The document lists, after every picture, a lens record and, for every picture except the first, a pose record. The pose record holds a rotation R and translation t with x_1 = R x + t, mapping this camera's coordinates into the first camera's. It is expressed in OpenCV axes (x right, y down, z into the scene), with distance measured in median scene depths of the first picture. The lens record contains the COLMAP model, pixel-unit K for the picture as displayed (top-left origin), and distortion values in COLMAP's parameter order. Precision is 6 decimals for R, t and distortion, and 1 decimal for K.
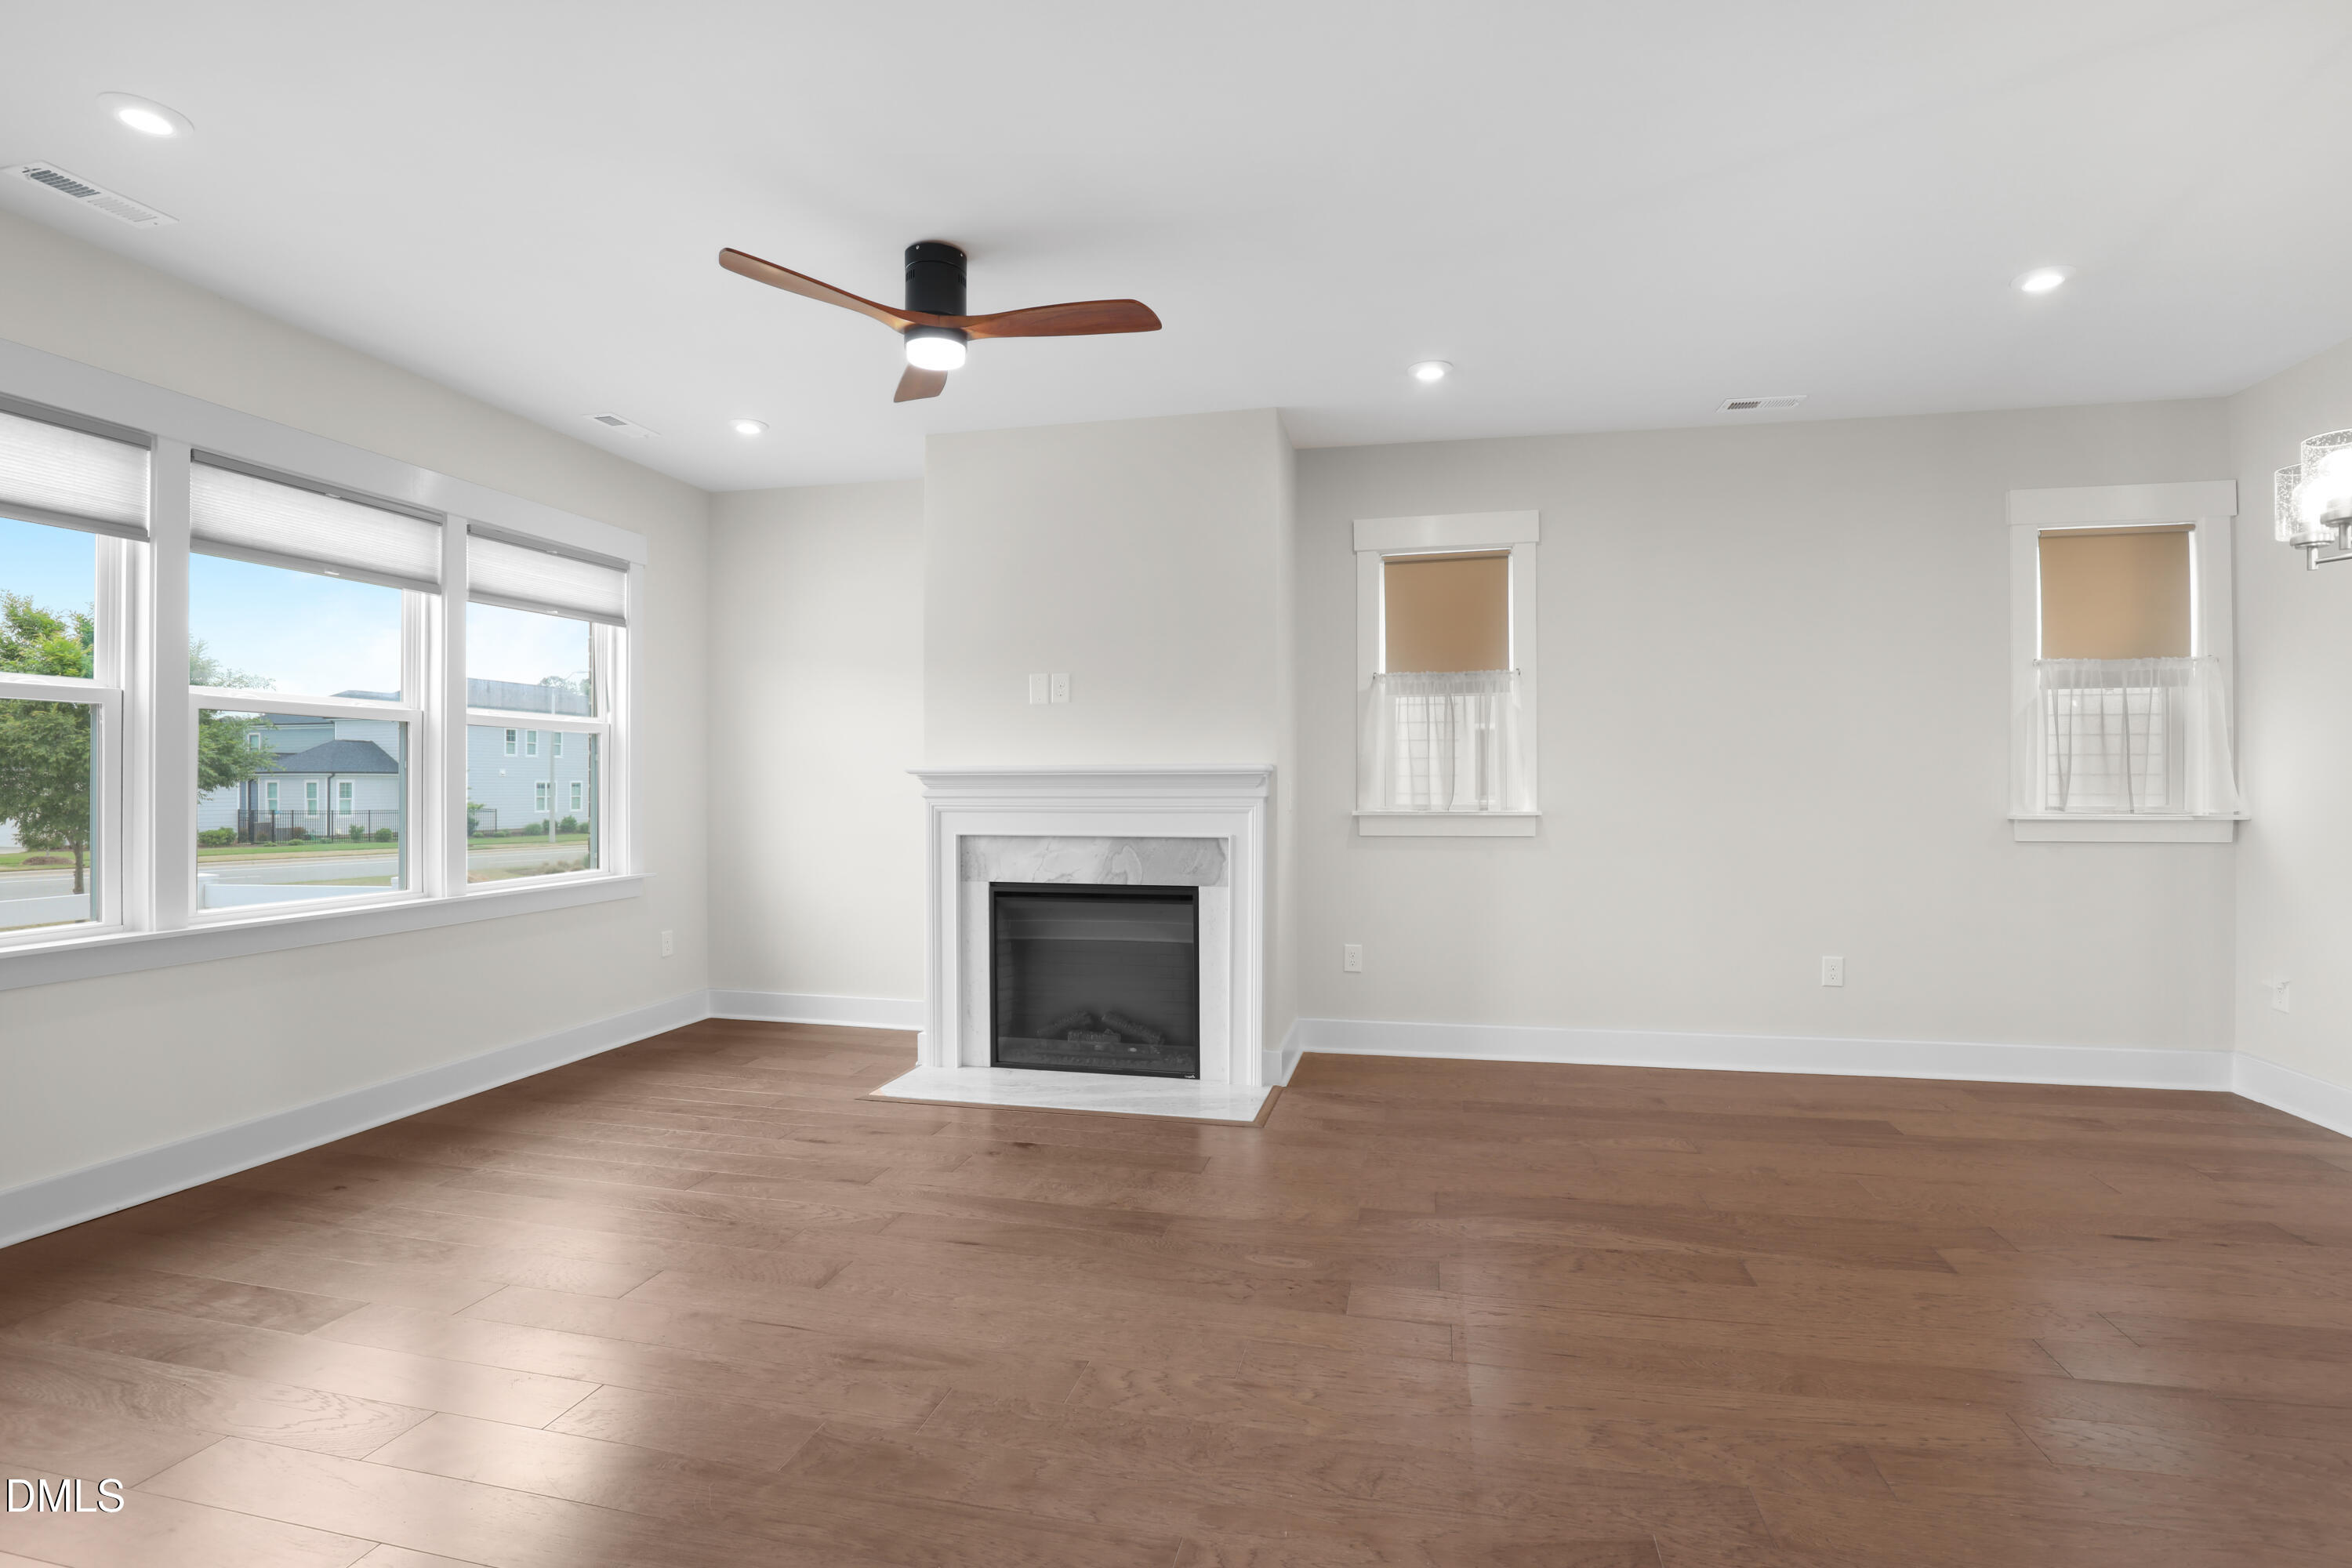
lens RADIAL K [[1101.5, 0, 1176.0], [0, 1101.5, 784.0], [0, 0, 1]] dist [-0.028112, 0.000382]
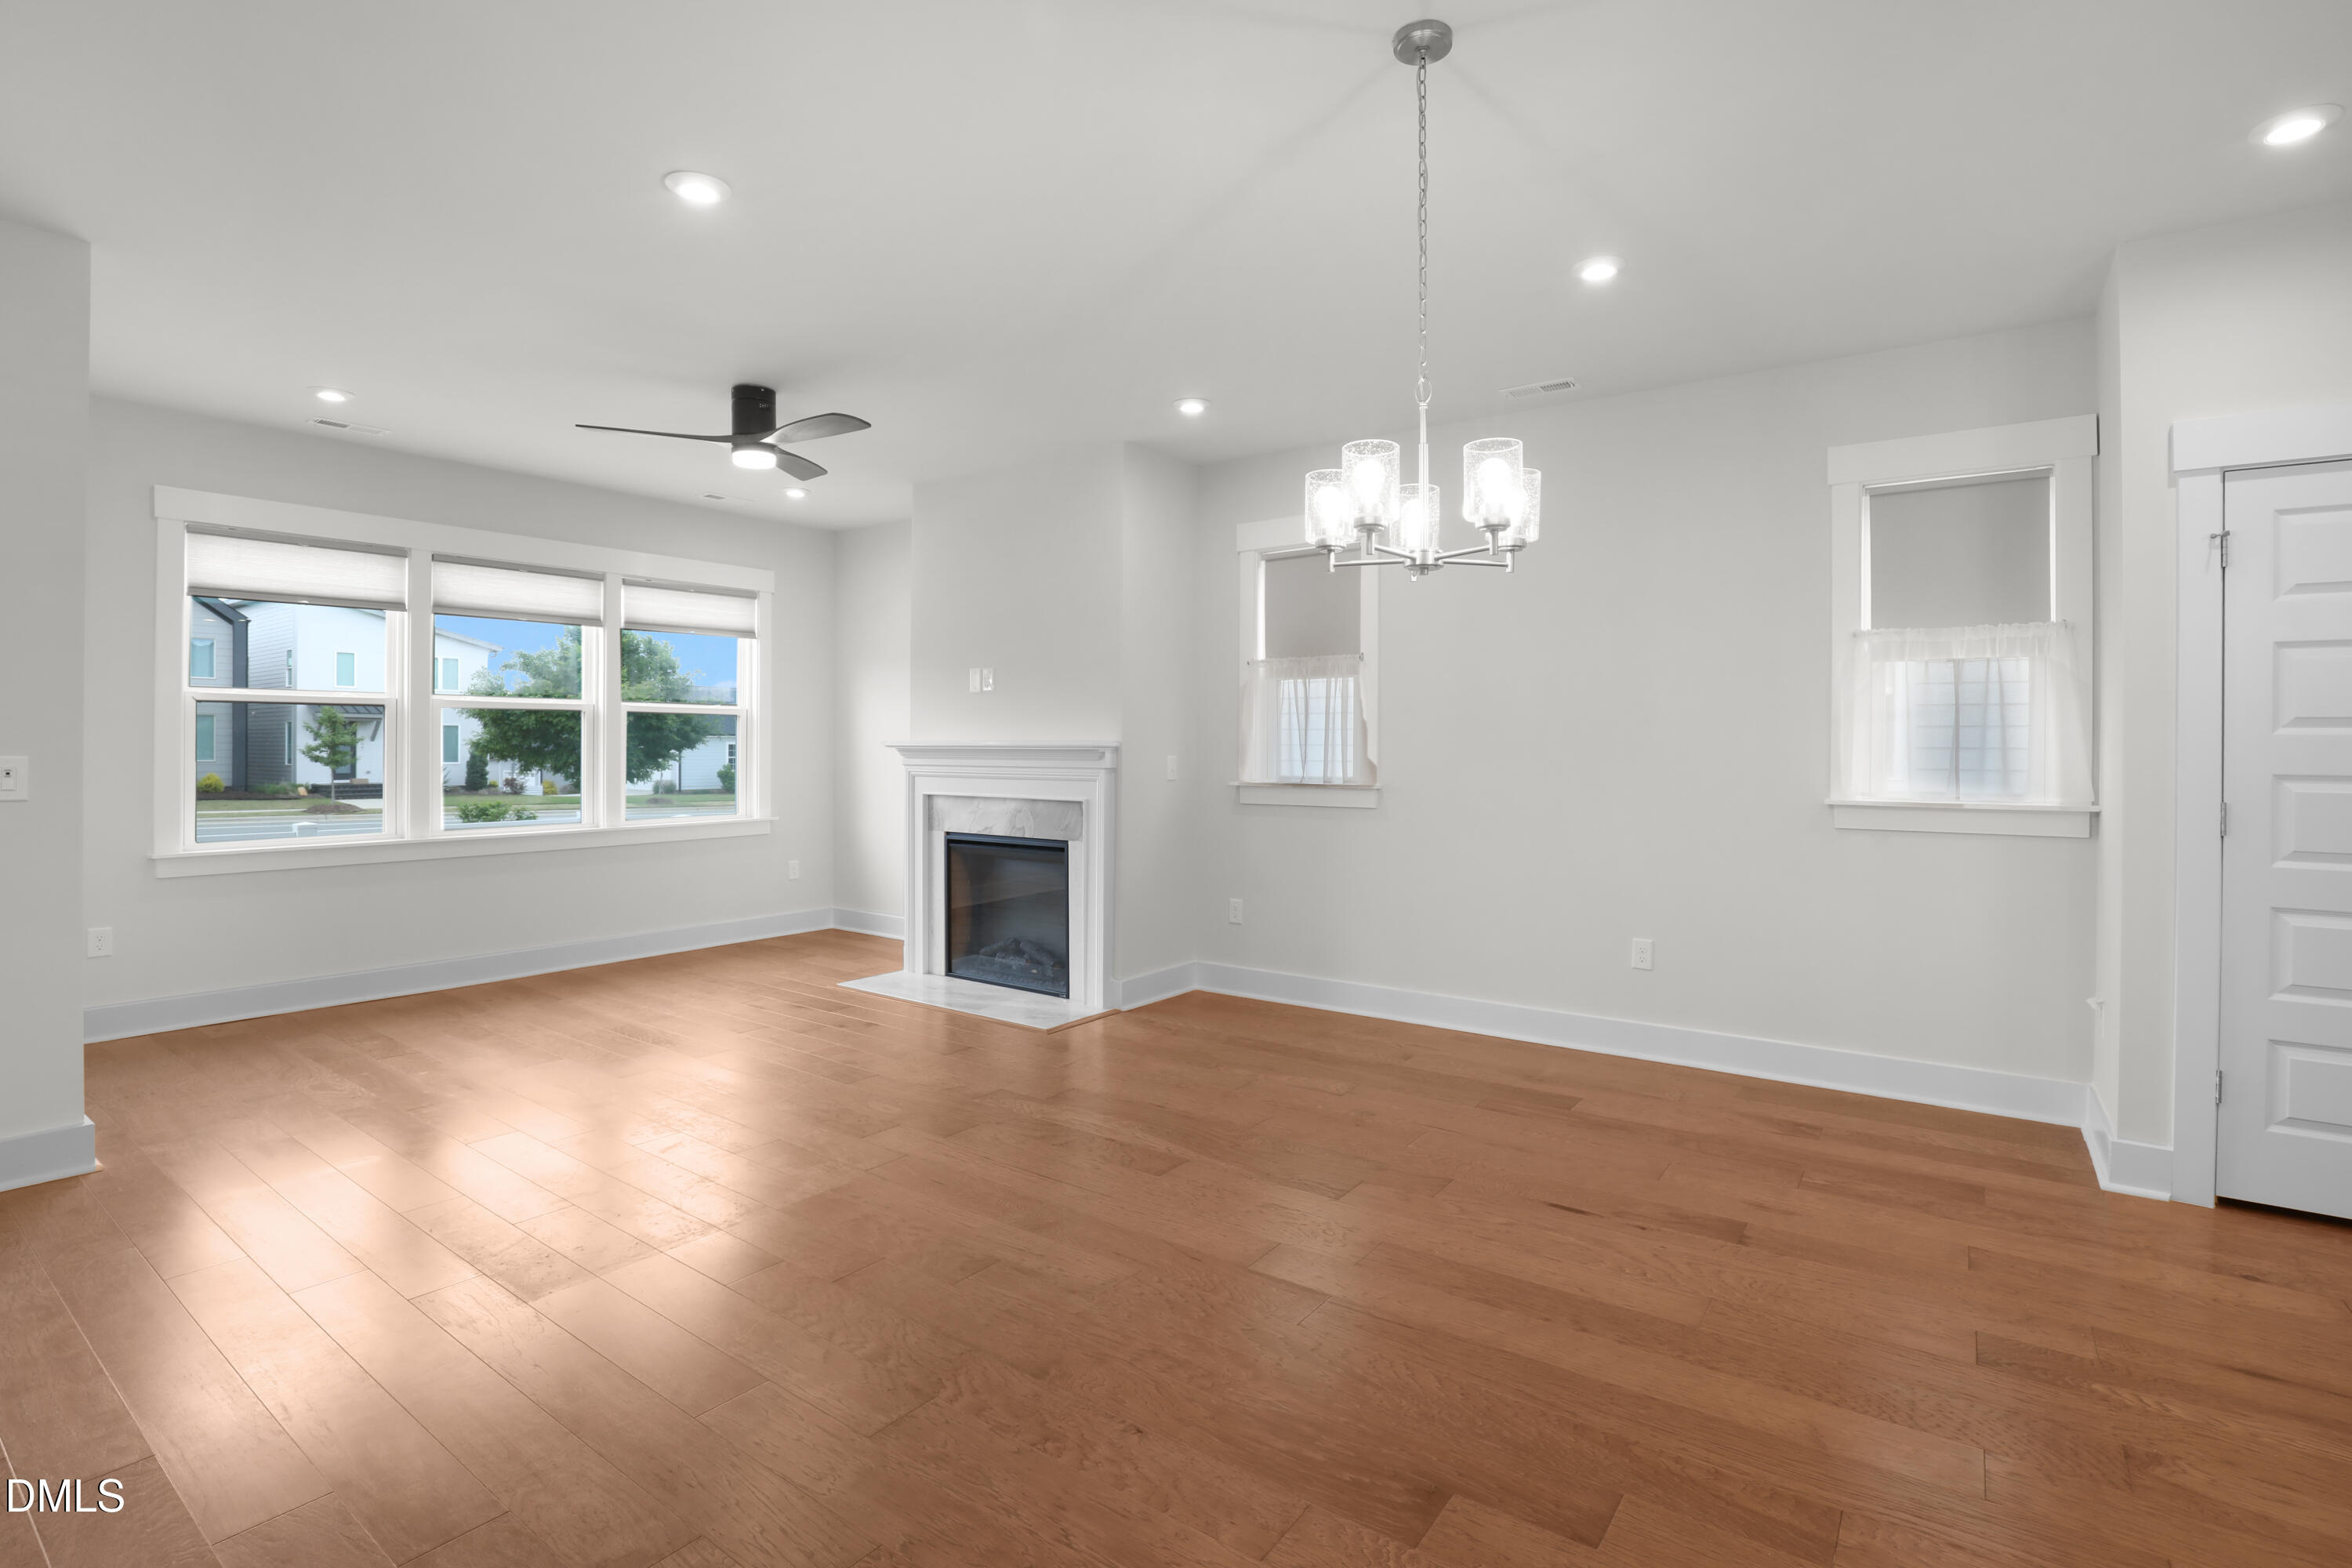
lens RADIAL K [[1095.1, 0, 1179.3], [0, 1095.1, 764.3], [0, 0, 1]] dist [-0.035355, -0.019924]
pose [[0.917789, 0.012678, -0.396866, 0.606139], [-0.008459, 0.999888, 0.012380, -0.007548], [0.396978, -0.008005, 0.917793, -0.061011]]
